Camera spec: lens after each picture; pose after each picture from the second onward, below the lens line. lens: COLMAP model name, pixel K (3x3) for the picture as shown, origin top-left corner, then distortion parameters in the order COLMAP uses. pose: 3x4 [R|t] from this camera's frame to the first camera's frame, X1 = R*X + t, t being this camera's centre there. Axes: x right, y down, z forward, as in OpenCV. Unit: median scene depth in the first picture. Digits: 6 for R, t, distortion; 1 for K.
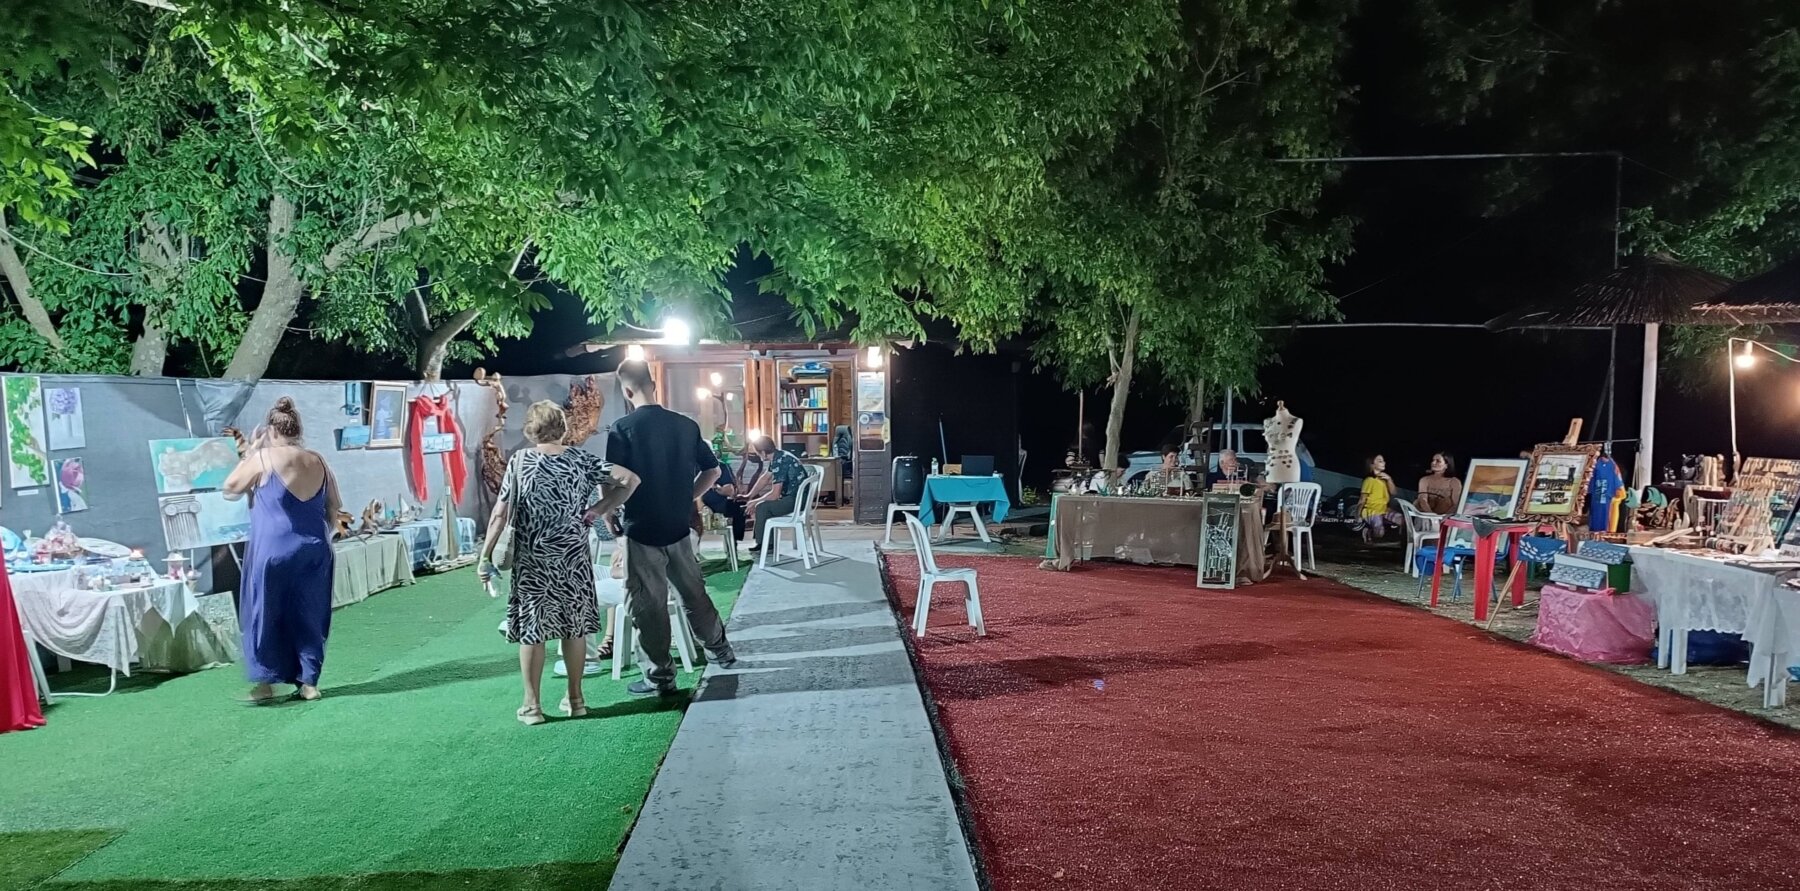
lens RADIAL K [[1349.6, 0, 900.0], [0, 1349.6, 445.5], [0, 0, 1]] dist [-0.005659, -0.005194]
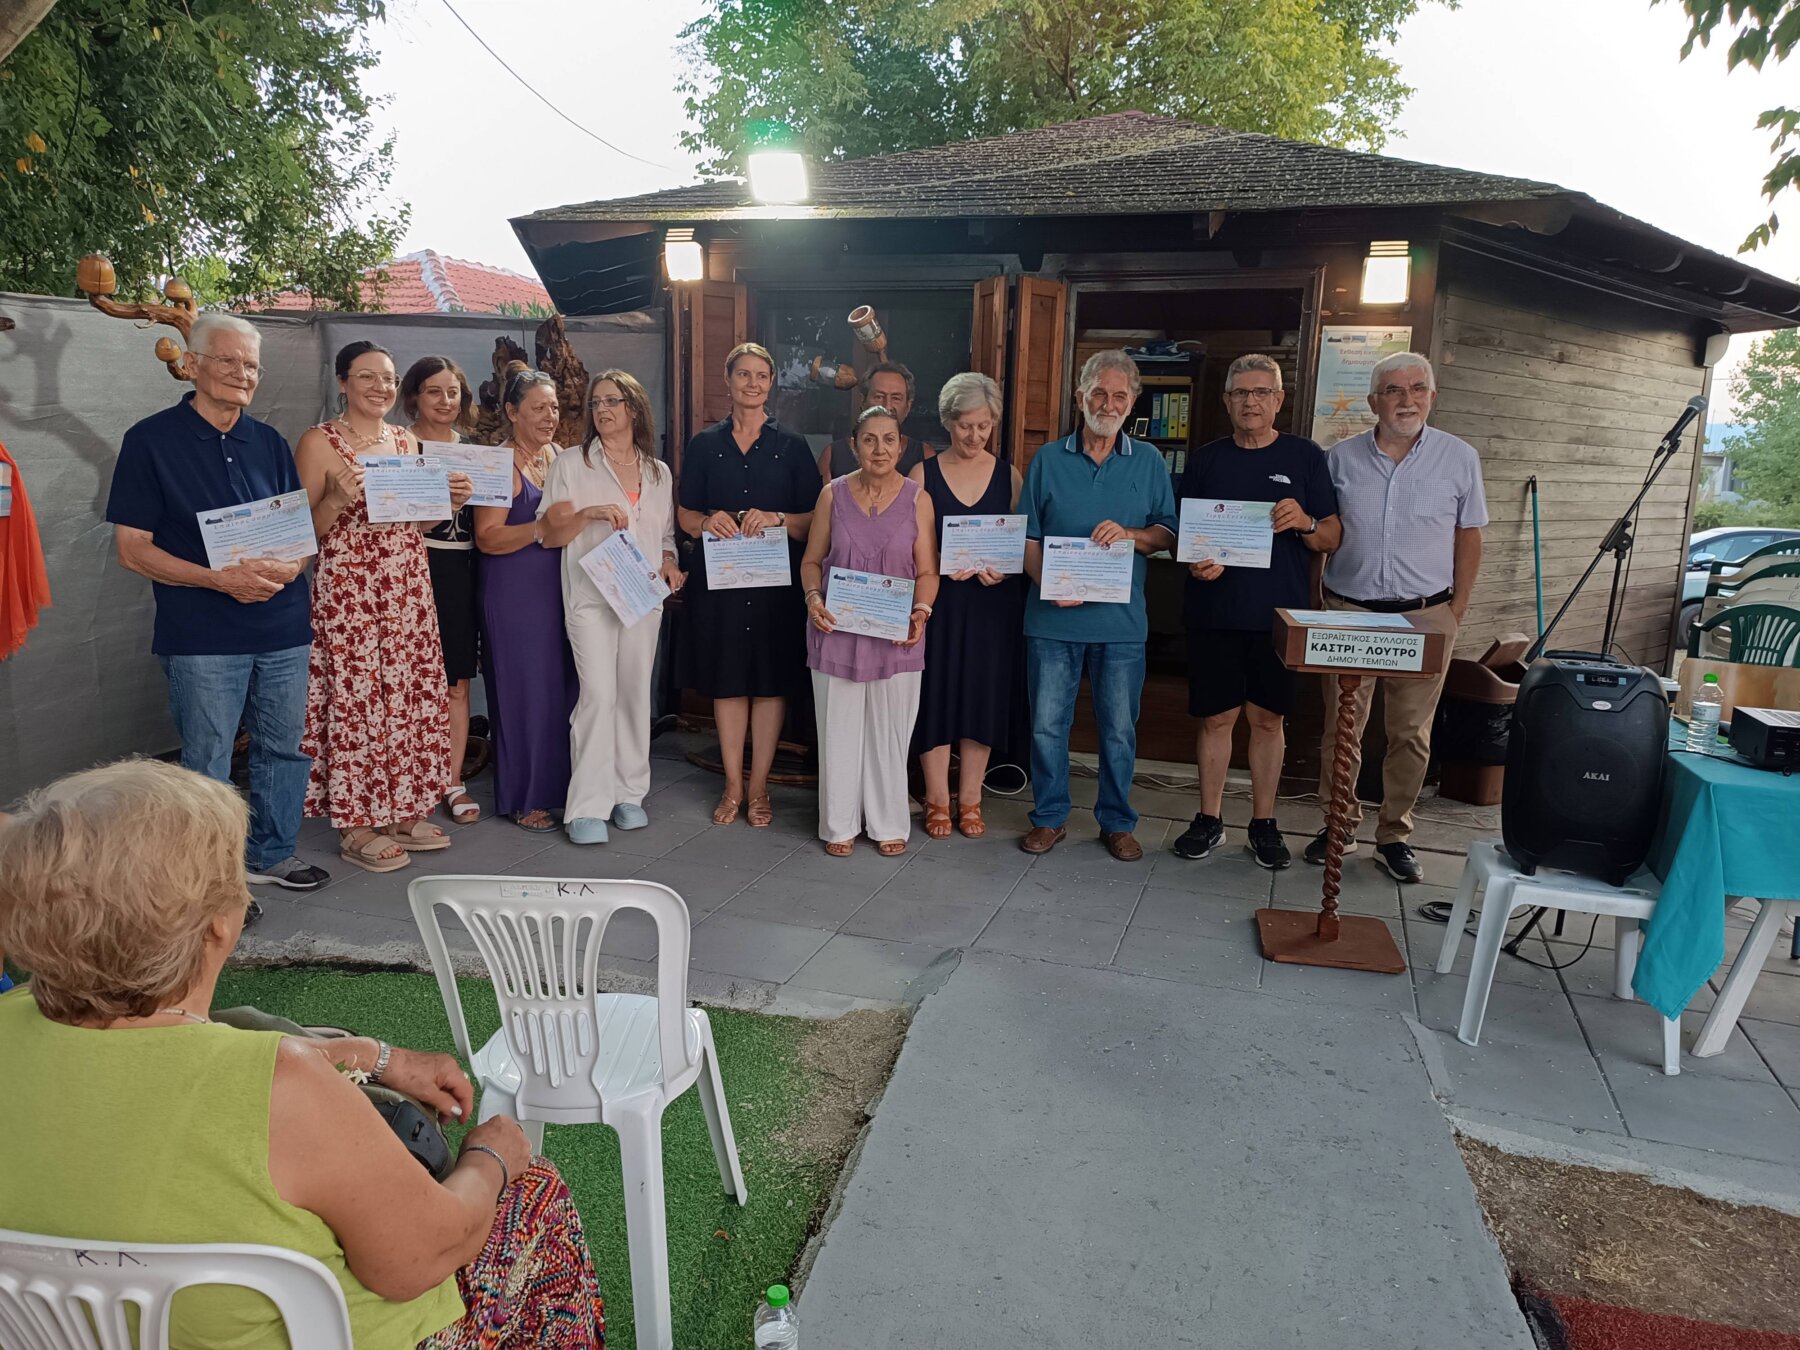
lens RADIAL K [[1293.8, 0, 897.5], [0, 1293.8, 672.7], [0, 0, 1]] dist [0.009730, -0.009987]
pose [[0.968683, 0.090155, -0.231356, -0.039932], [-0.054747, 0.986374, 0.155145, -0.011963], [0.242191, -0.137621, 0.960419, 0.532689]]
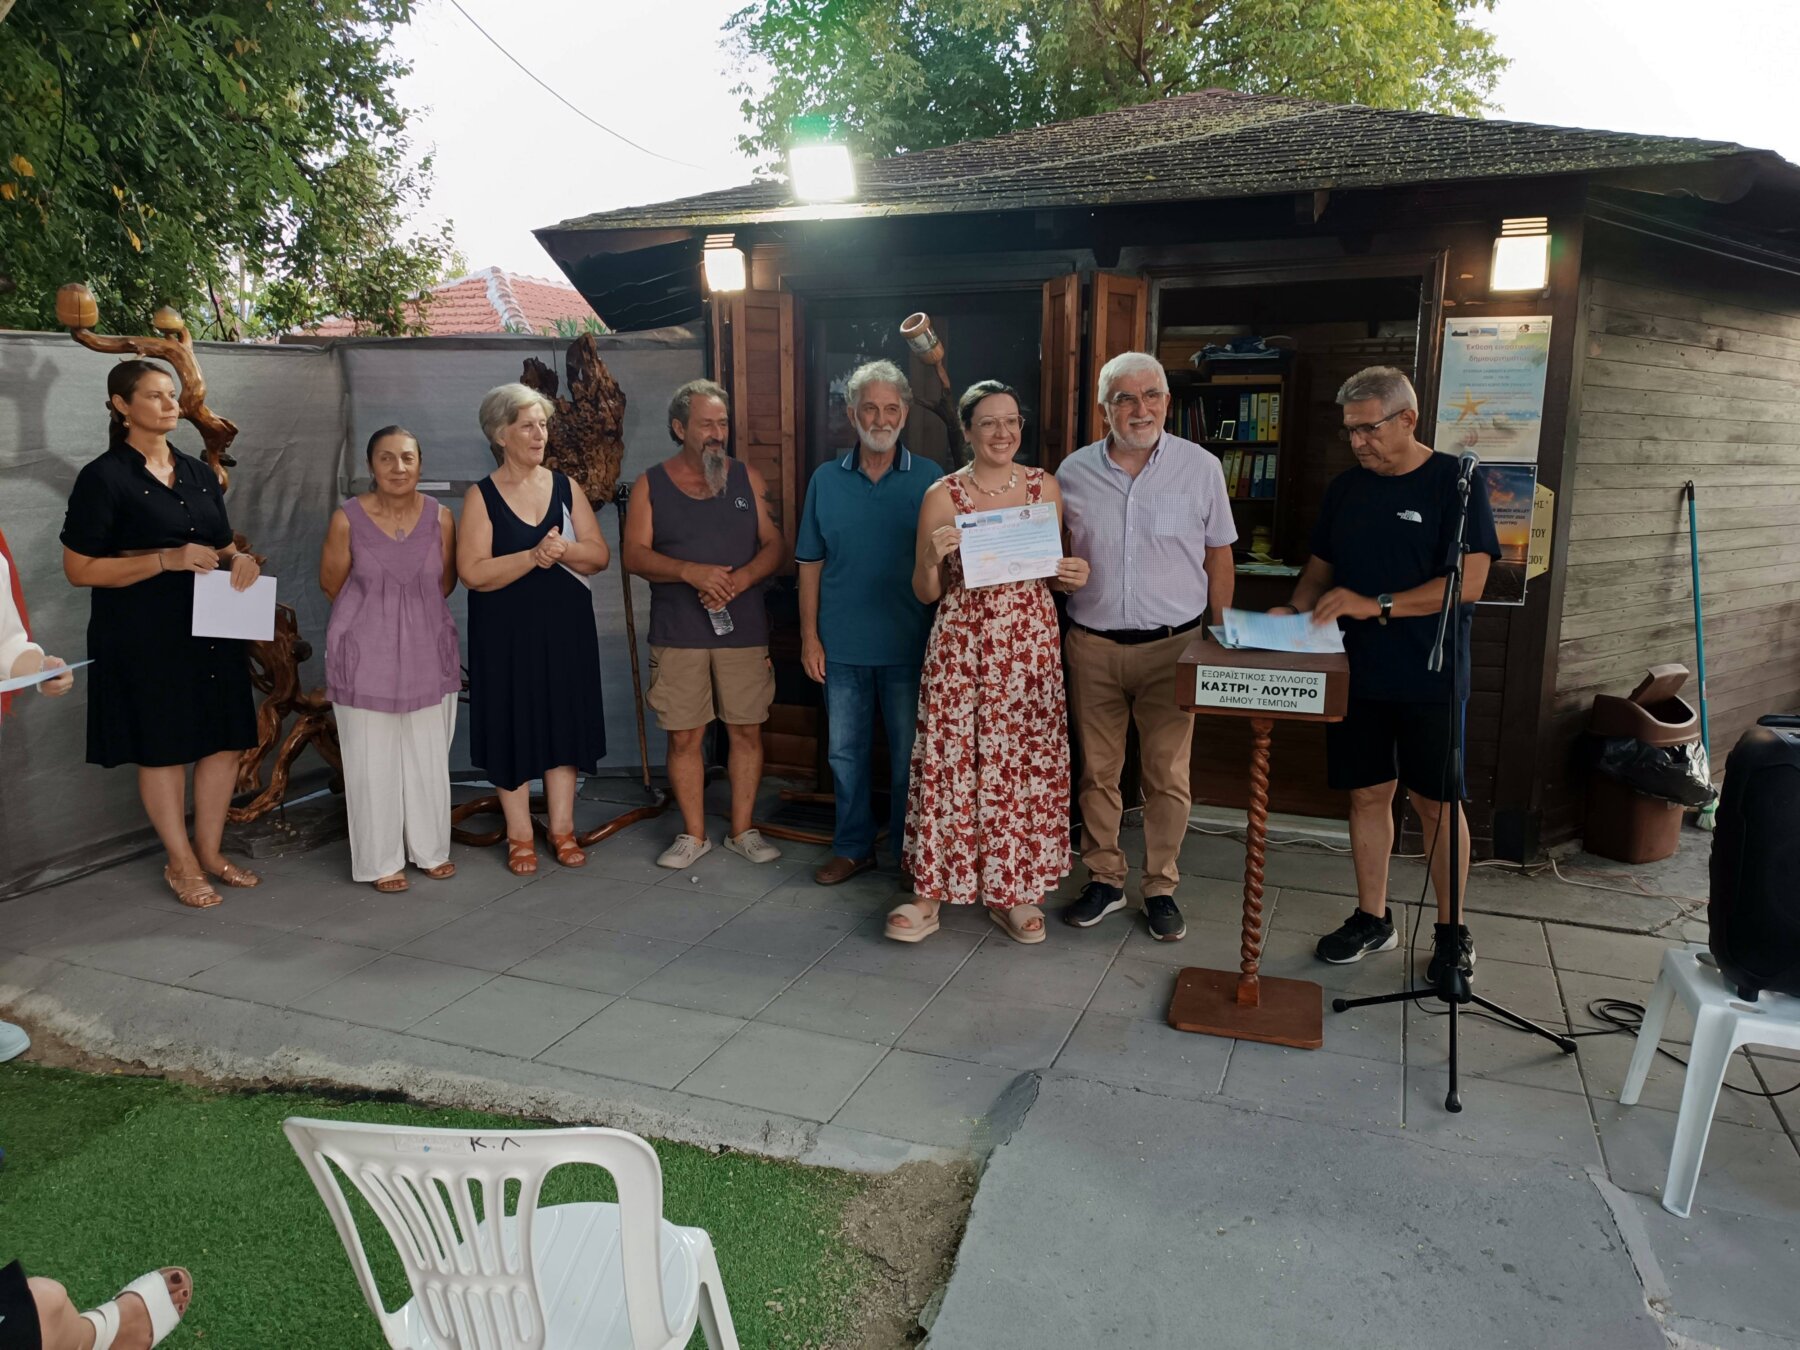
lens RADIAL K [[1293.8, 0, 897.5], [0, 1293.8, 672.7], [0, 0, 1]] dist [0.009730, -0.009987]
pose [[0.954290, 0.074340, -0.289488, -0.044621], [-0.029445, 0.987246, 0.156458, -0.016077], [0.297427, -0.140782, 0.944308, 0.559436]]
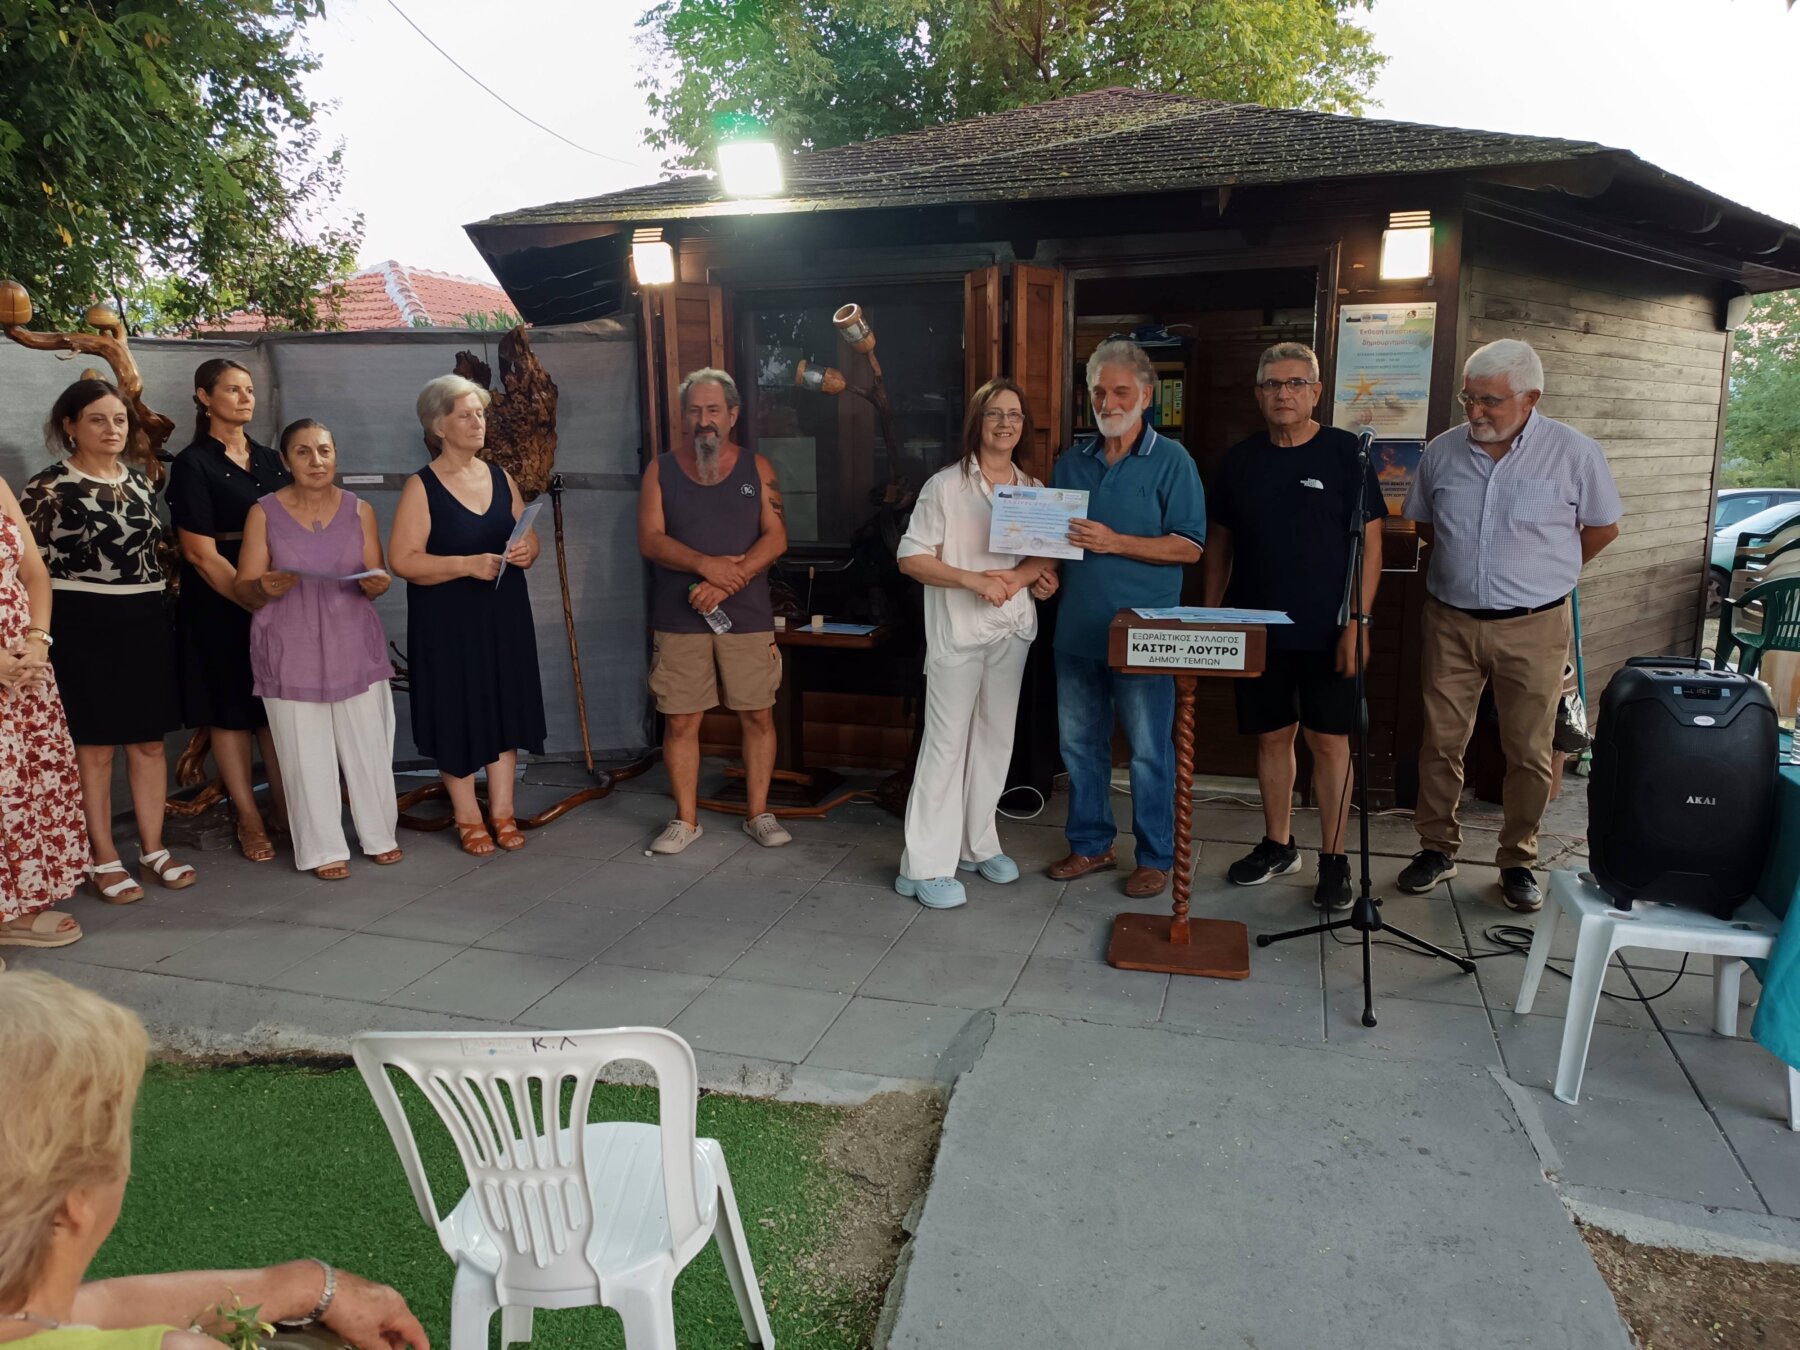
lens RADIAL K [[1289.8, 0, 897.7], [0, 1289.8, 672.7], [0, 0, 1]] dist [0.012397, -0.008770]
pose [[0.974017, 0.049783, -0.220934, -0.047064], [-0.013888, 0.986835, 0.161136, -0.014646], [0.226047, -0.153880, 0.961885, 0.548895]]
